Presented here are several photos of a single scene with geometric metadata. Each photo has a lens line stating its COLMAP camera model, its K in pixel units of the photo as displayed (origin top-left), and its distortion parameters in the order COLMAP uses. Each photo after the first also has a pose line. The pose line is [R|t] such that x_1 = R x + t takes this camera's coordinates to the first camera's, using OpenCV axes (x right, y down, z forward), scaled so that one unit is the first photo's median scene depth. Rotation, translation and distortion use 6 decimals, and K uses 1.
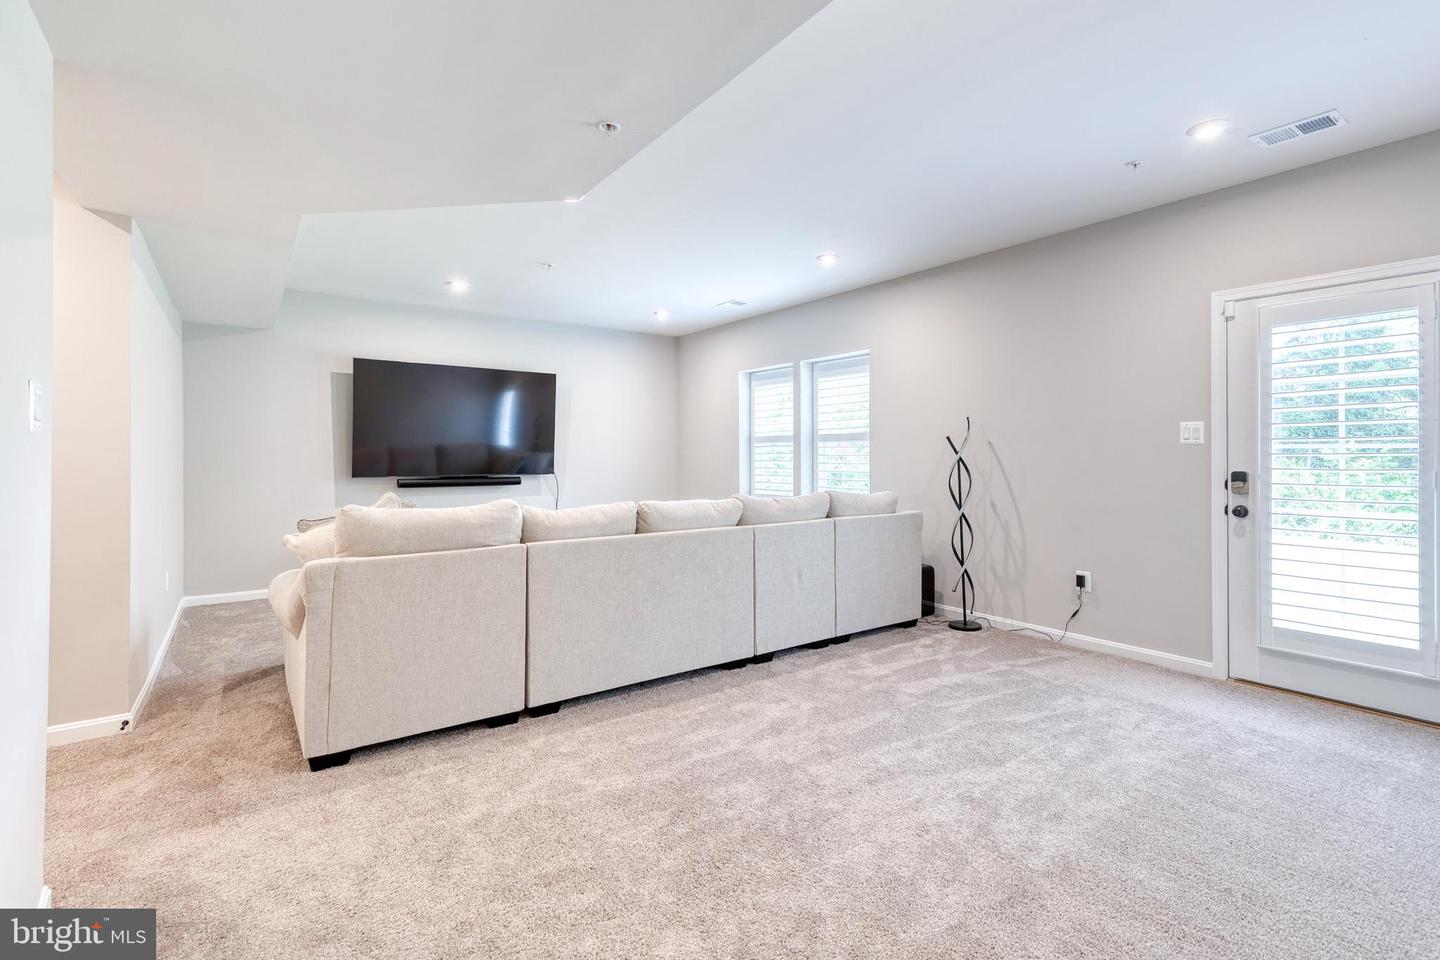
lens RADIAL K [[647.0, 0, 730.7], [0, 647.0, 468.0], [0, 0, 1]] dist [0.001094, -0.000461]
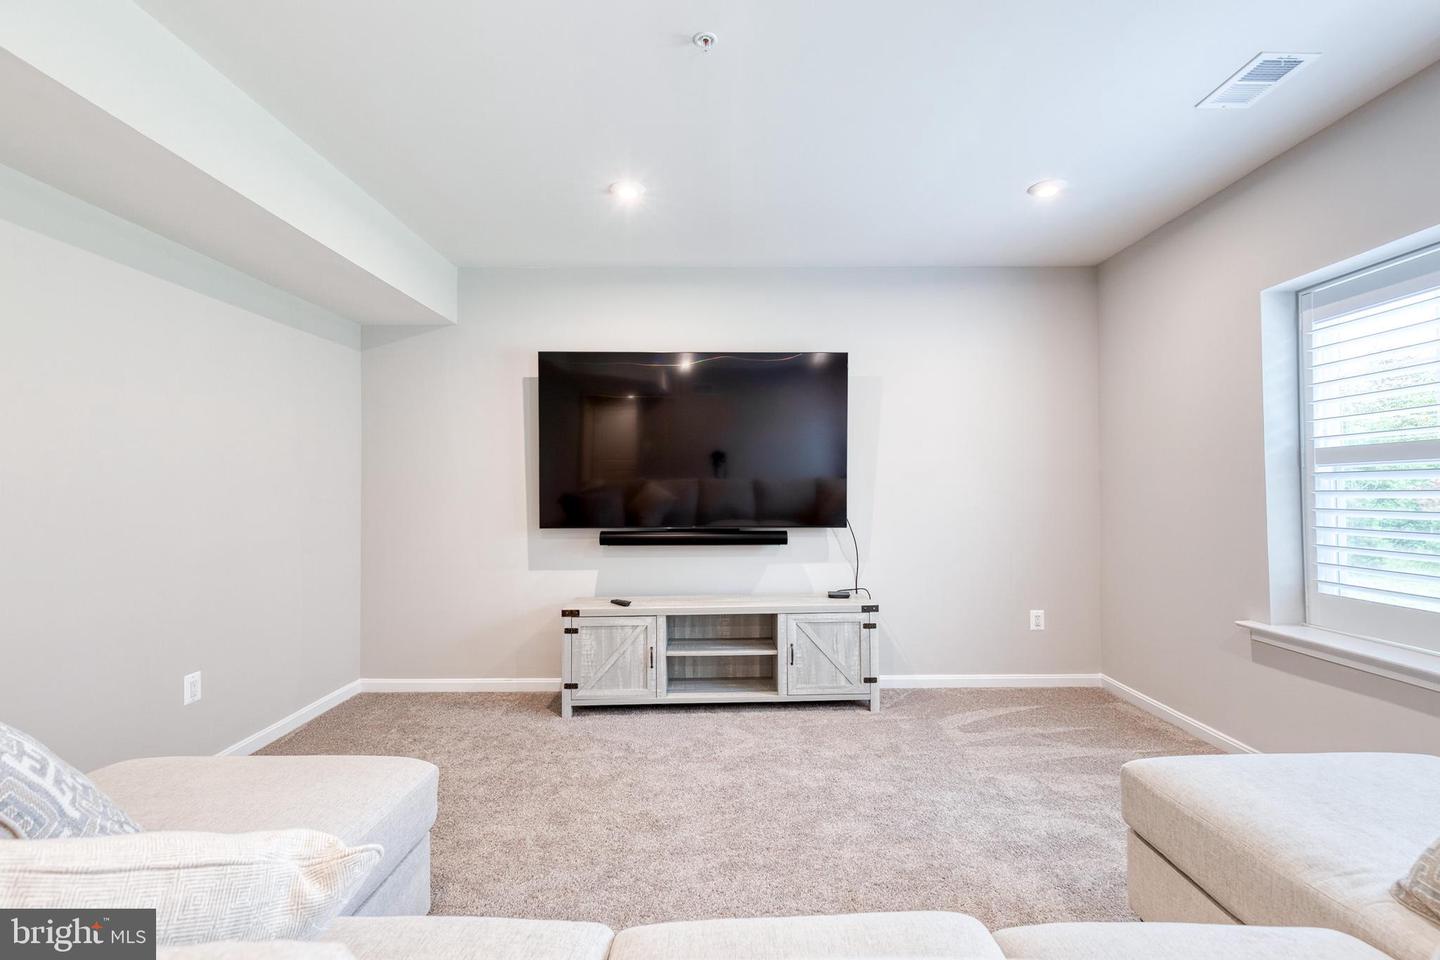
lens RADIAL K [[657.4, 0, 732.5], [0, 657.4, 482.8], [0, 0, 1]] dist [0.015413, 0.000008]
pose [[0.808956, -0.008961, -0.587801, -0.012196], [-0.008797, 0.999587, -0.027346, -0.013844], [0.587804, 0.027293, 0.808543, 0.484705]]
